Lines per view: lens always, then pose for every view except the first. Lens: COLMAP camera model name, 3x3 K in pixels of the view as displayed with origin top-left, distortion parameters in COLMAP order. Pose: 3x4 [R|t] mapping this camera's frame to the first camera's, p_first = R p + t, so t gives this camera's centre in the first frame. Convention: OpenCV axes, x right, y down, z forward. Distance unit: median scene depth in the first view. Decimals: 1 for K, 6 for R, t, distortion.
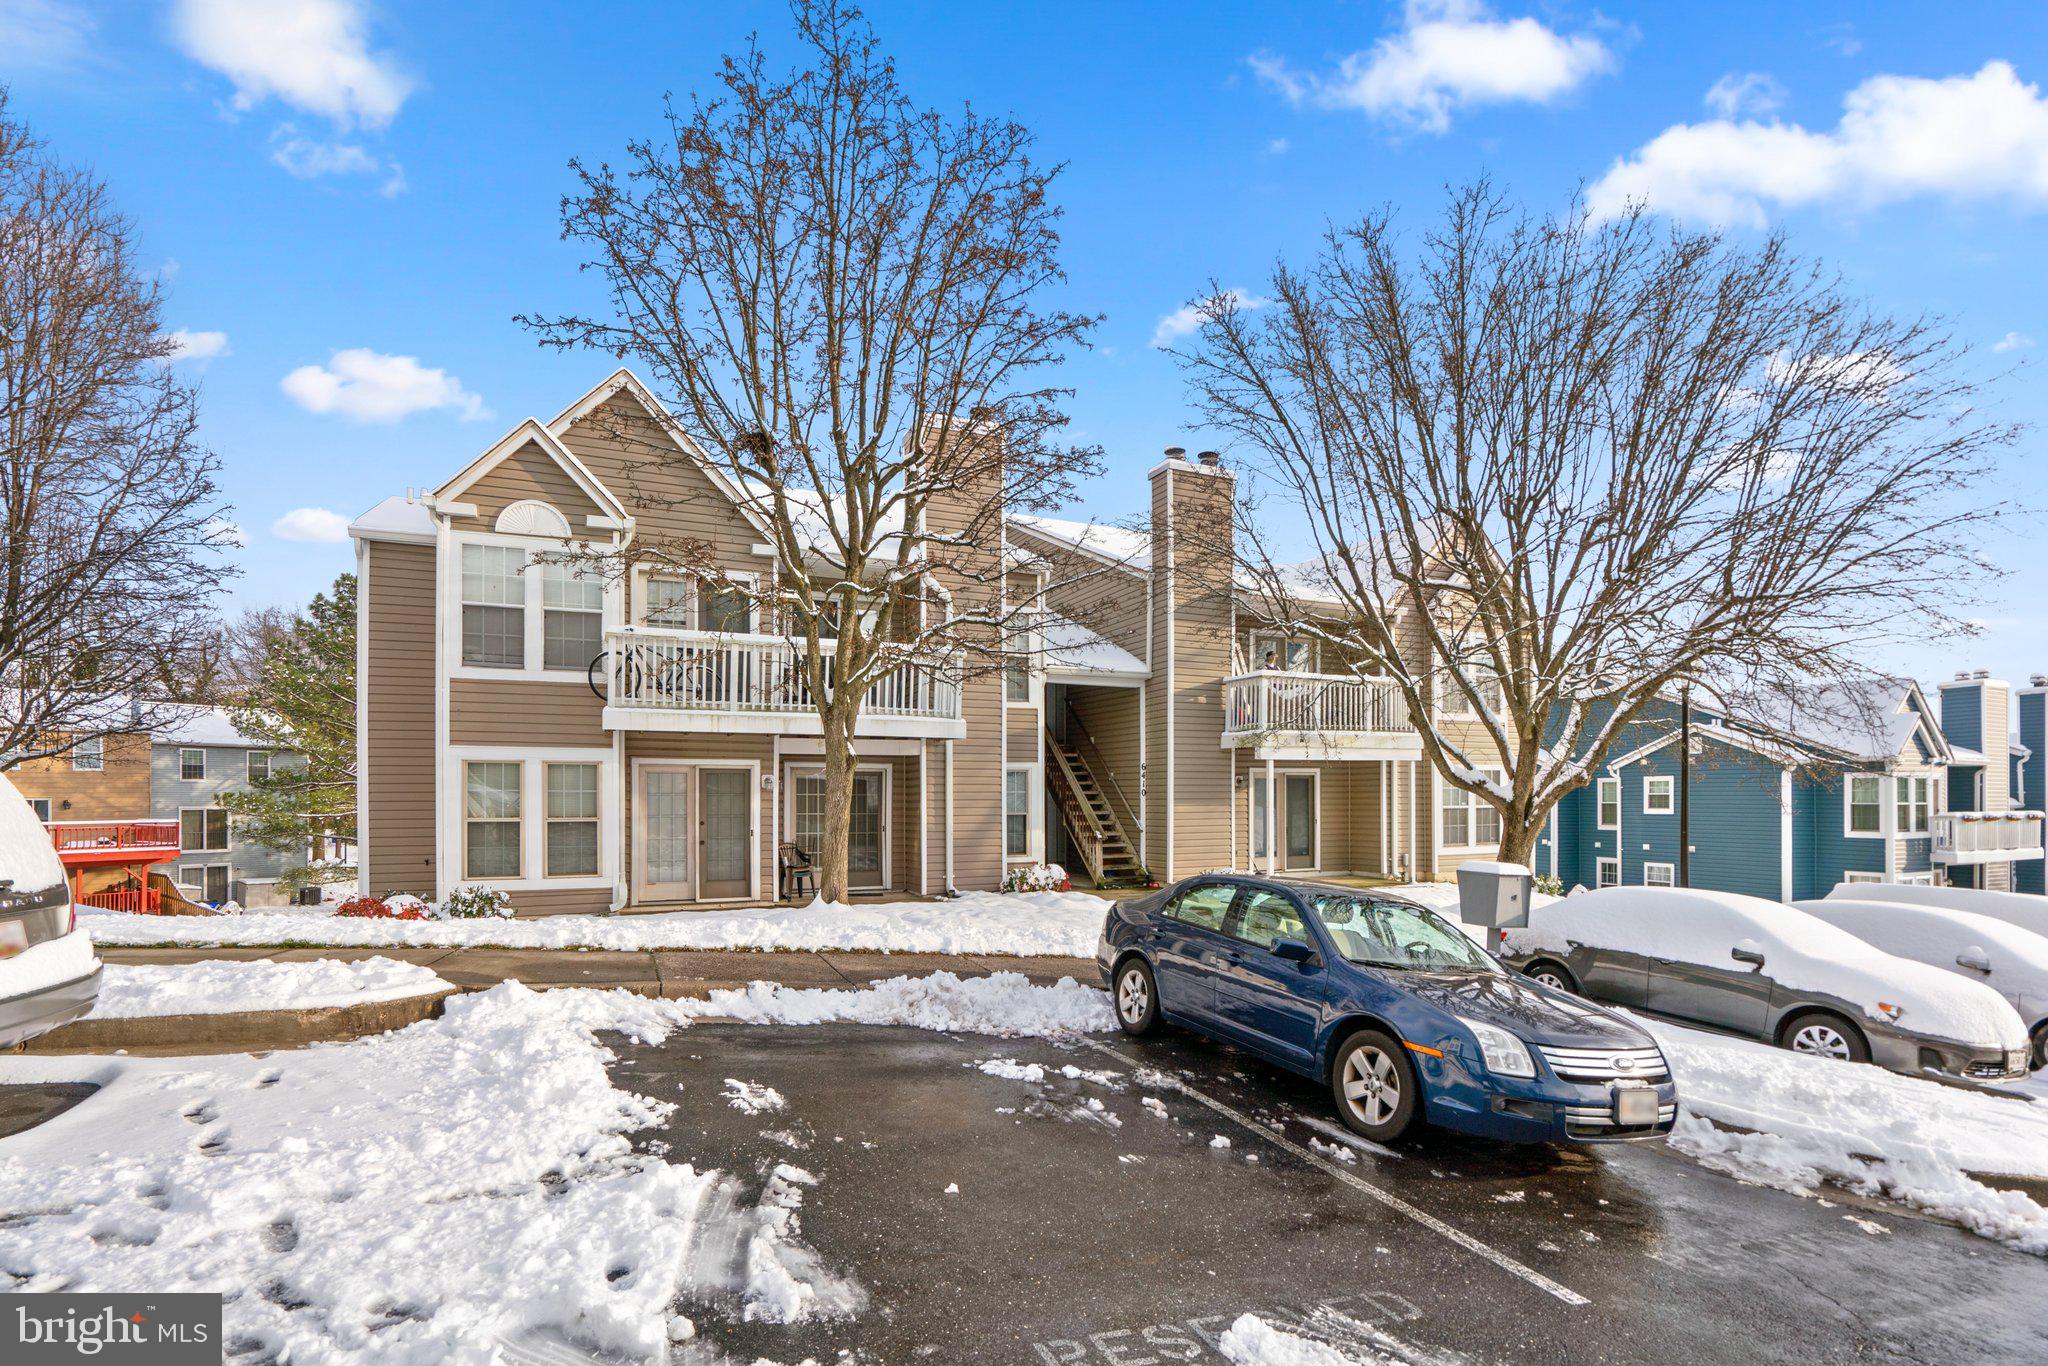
lens RADIAL K [[963.5, 0, 1021.6], [0, 963.5, 795.8], [0, 0, 1]] dist [-0.001992, -0.000373]
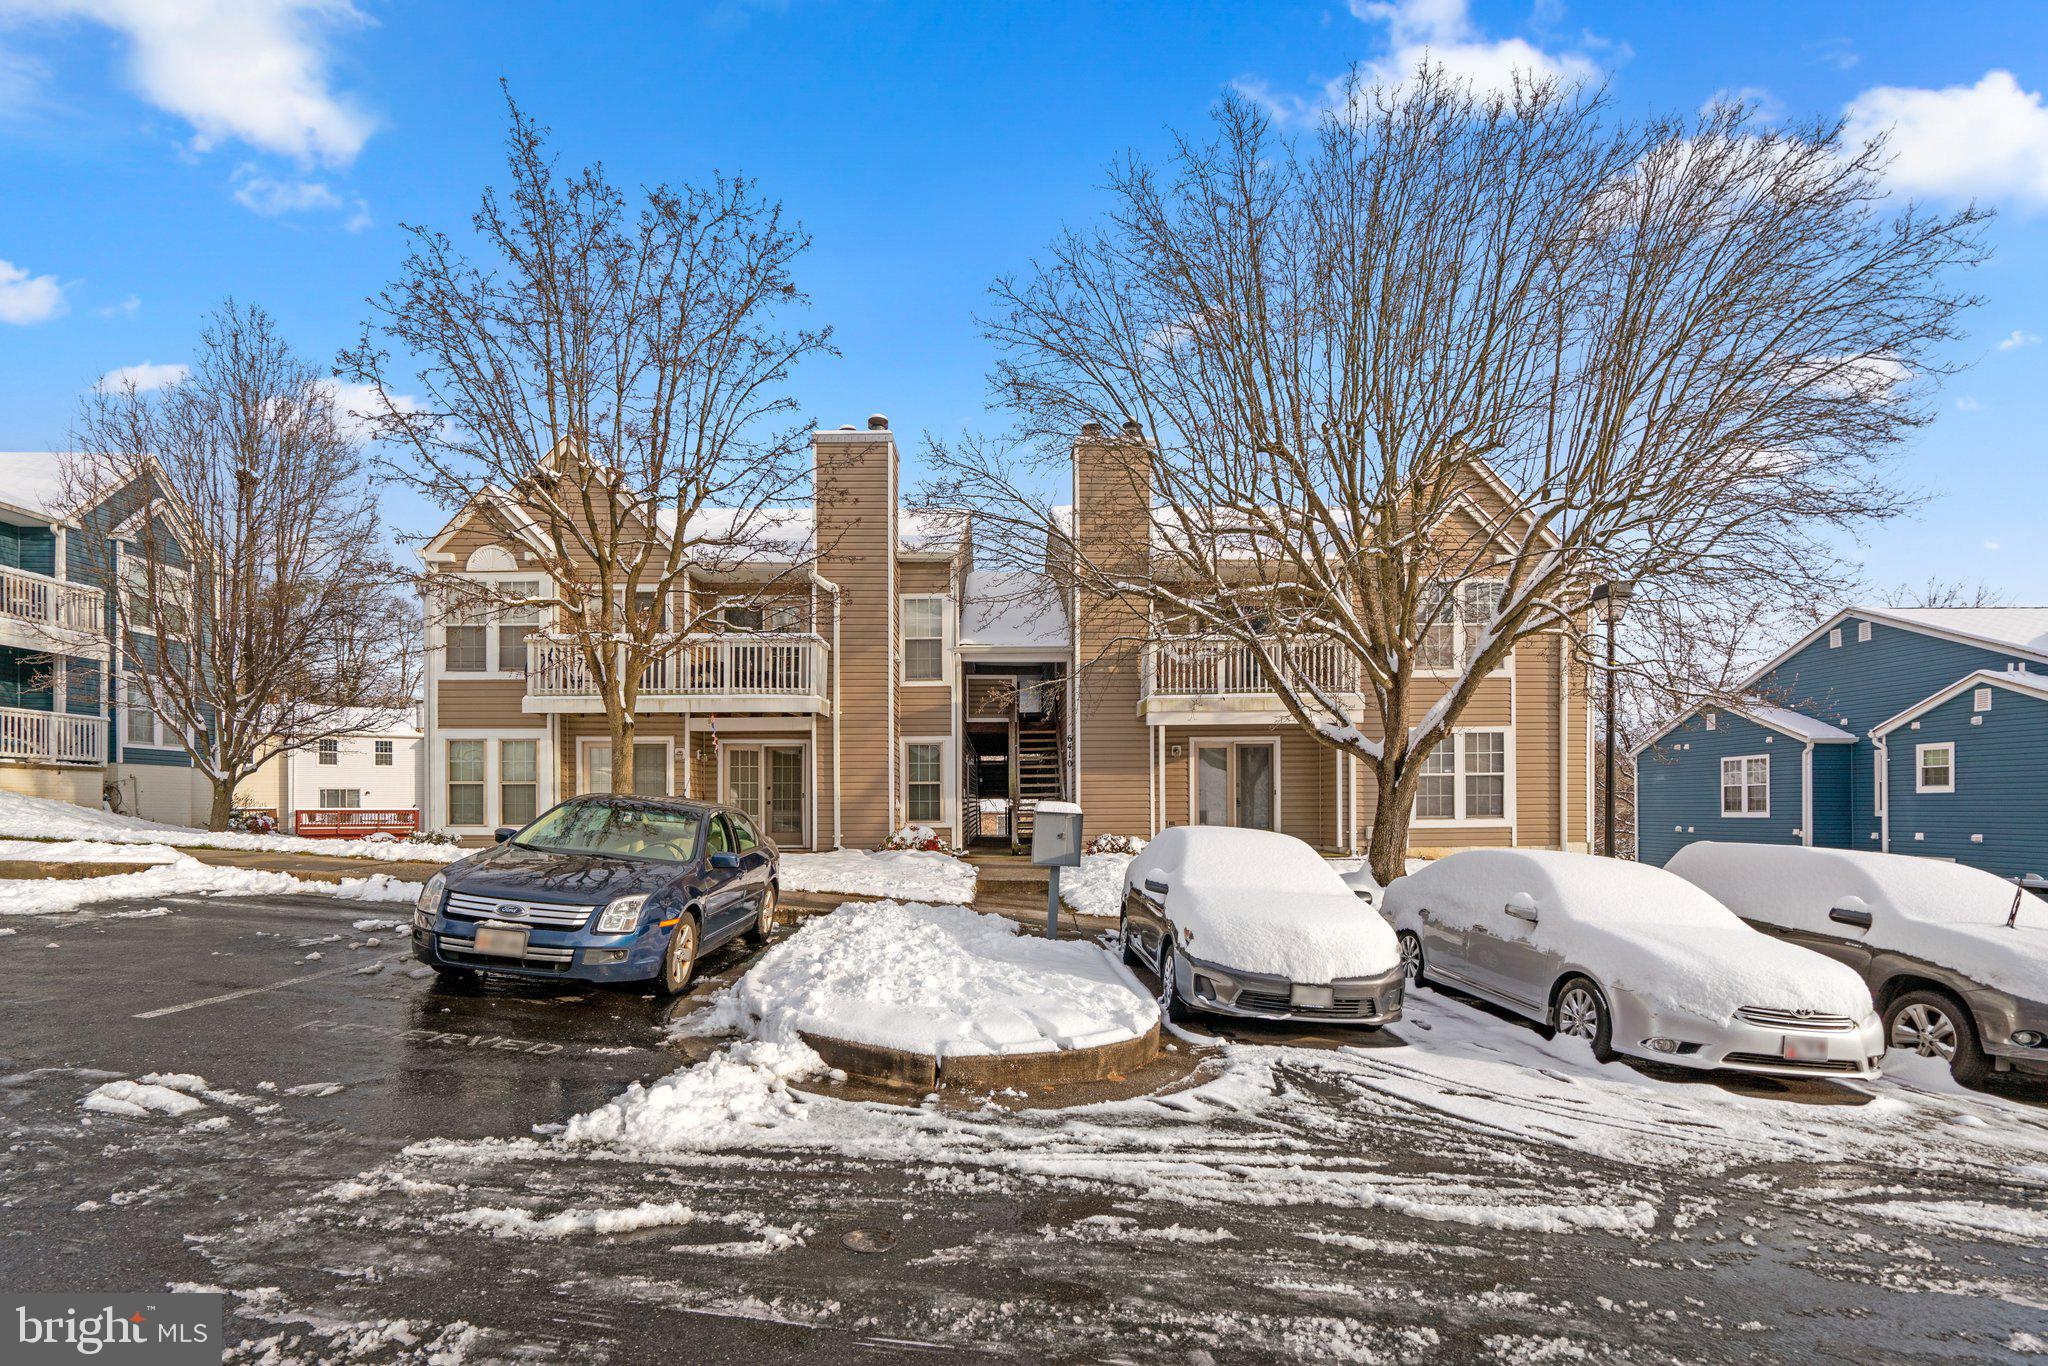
lens RADIAL K [[963.5, 0, 1021.6], [0, 963.5, 795.8], [0, 0, 1]] dist [-0.001992, -0.000373]
pose [[0.921516, -0.007796, -0.388262, 0.512227], [0.004642, 0.999948, -0.009062, 0.043388], [0.388312, 0.006548, 0.921505, 0.033596]]
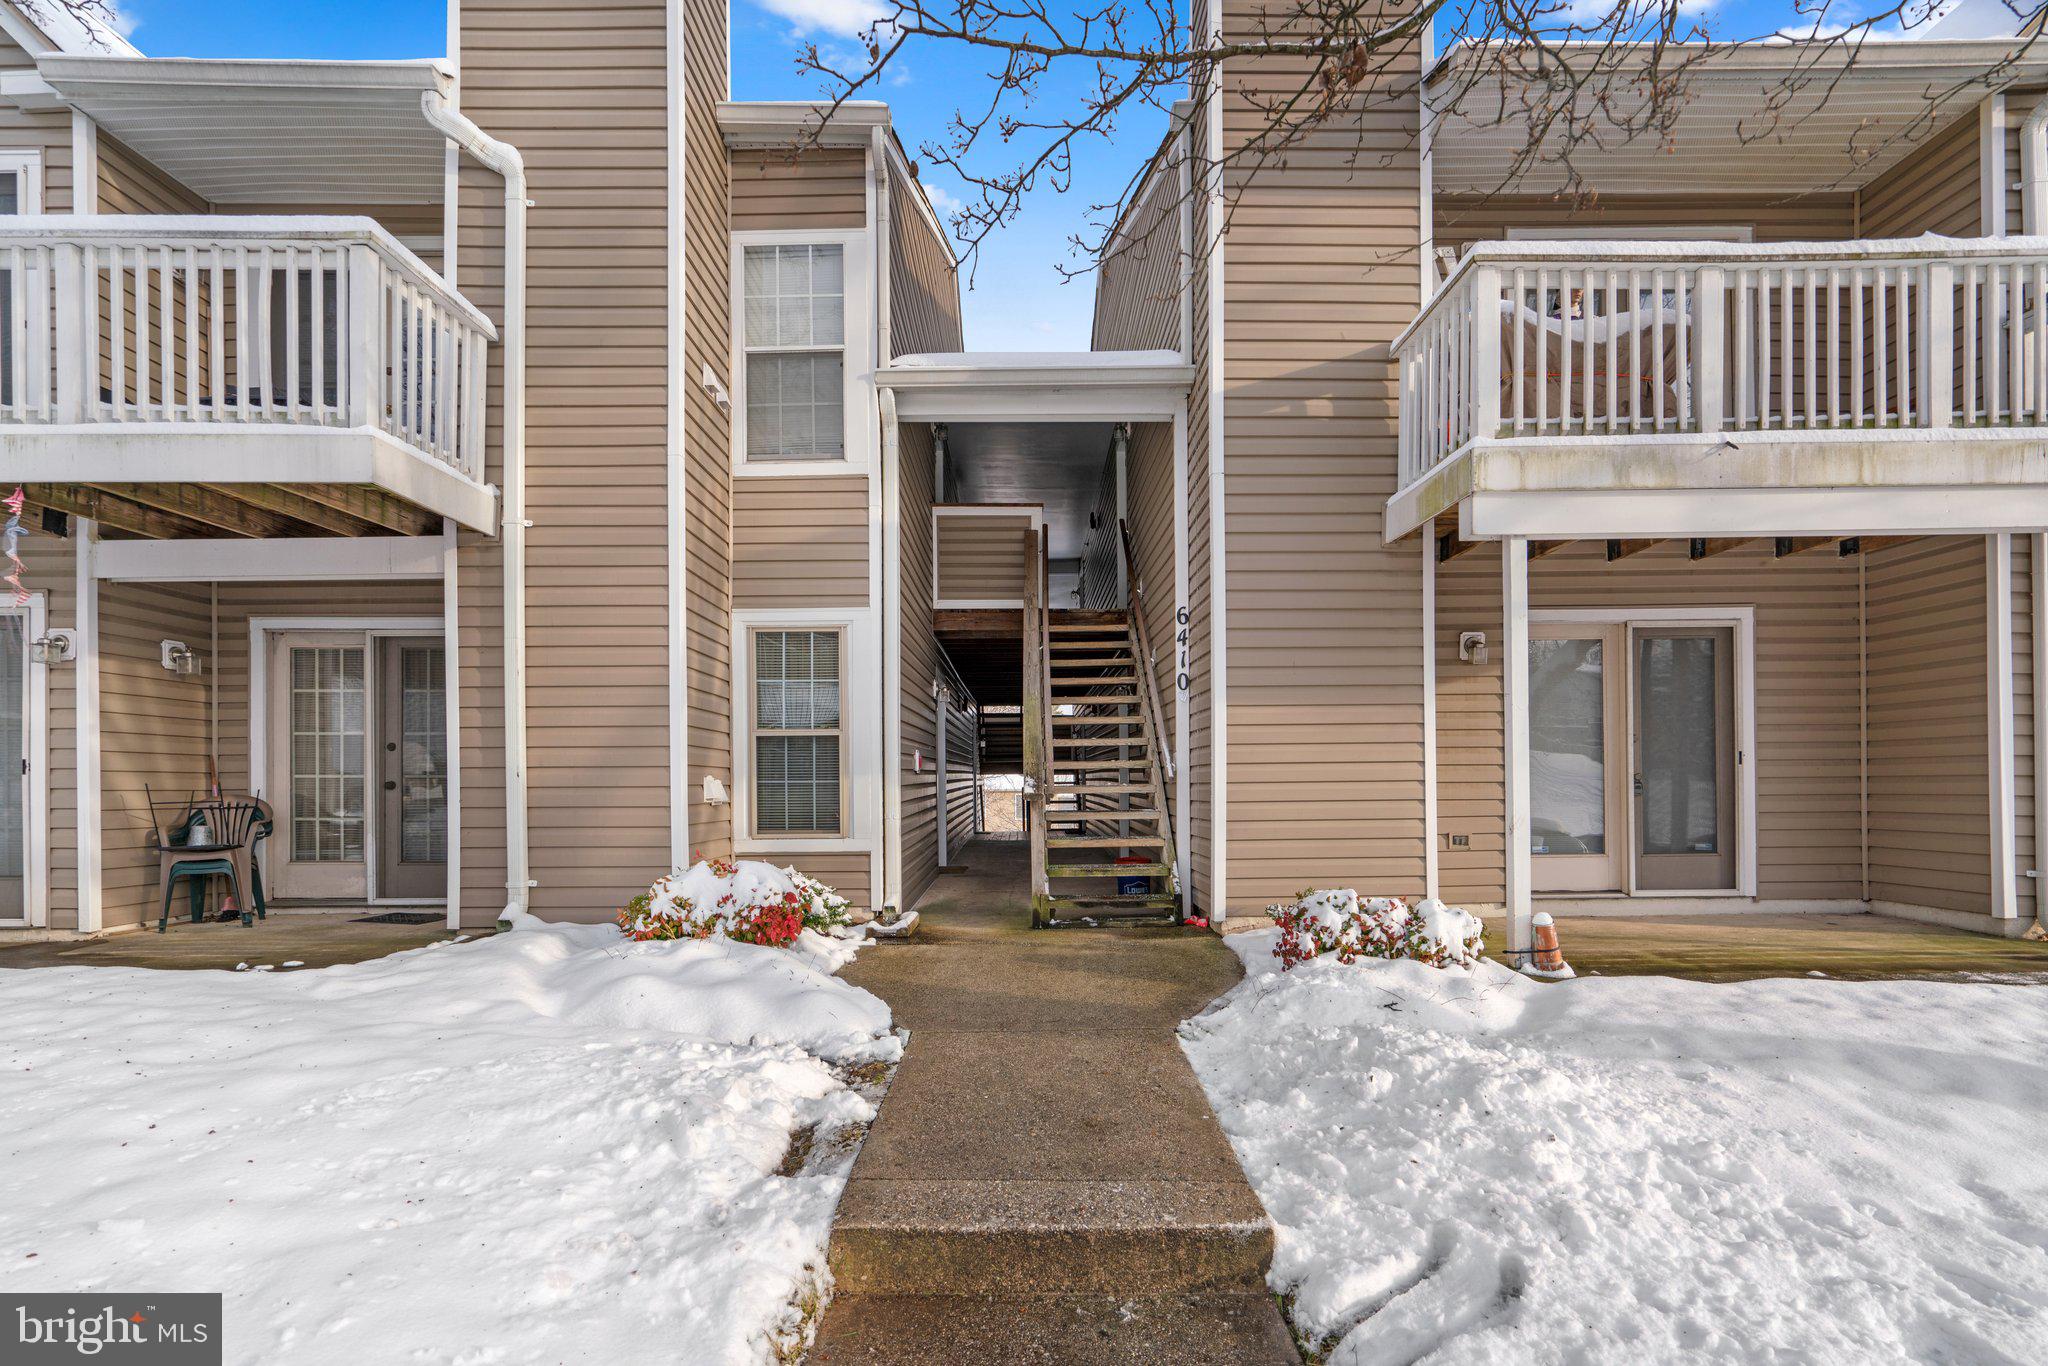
lens RADIAL K [[945.7, 0, 1021.4], [0, 945.7, 778.0], [0, 0, 1]] dist [0.006698, 0.000217]
pose [[0.910880, -0.003863, -0.412654, 0.241978], [0.003961, 0.999992, -0.000618, 0.037974], [0.412653, -0.001072, 0.910888, 0.664853]]
